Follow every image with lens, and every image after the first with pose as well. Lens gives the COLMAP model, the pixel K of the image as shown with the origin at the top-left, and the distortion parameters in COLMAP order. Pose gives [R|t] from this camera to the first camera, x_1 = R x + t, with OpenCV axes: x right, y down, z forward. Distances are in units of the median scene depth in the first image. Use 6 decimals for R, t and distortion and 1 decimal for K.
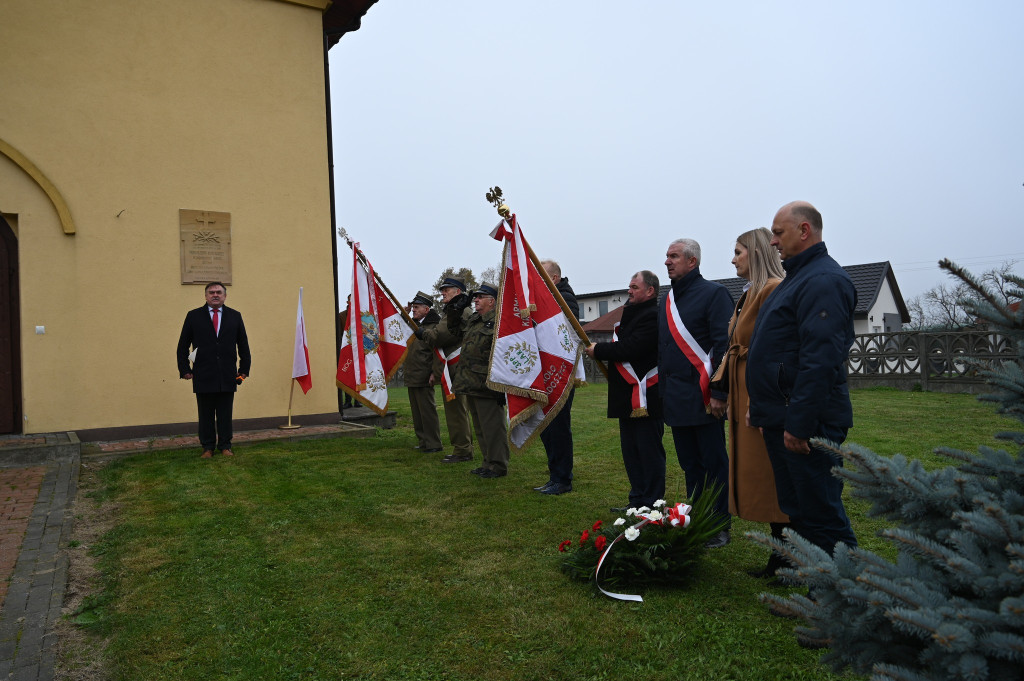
lens RADIAL K [[764.7, 0, 512.0], [0, 764.7, 340.5], [0, 0, 1]] dist [0.004380, 0.000431]
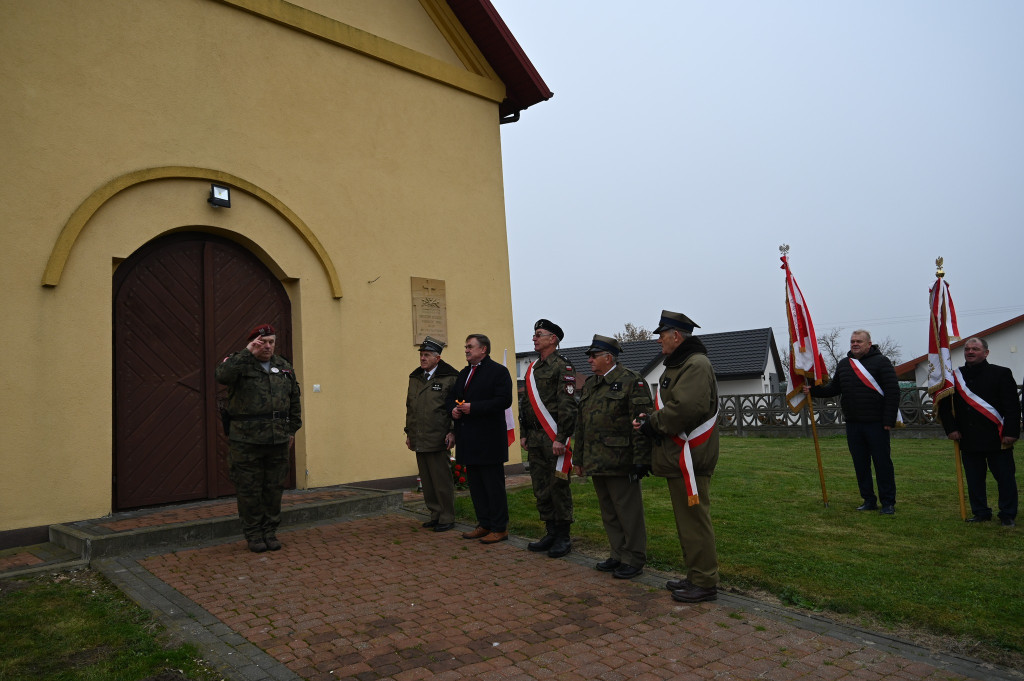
lens RADIAL K [[762.1, 0, 512.0], [0, 762.1, 340.5], [0, 0, 1]] dist [0.004373, -0.001530]
pose [[0.975520, 0.009697, 0.219696, -0.521607], [0.007517, 0.996973, -0.077385, 0.003612], [-0.219782, 0.077142, 0.972494, -0.075641]]
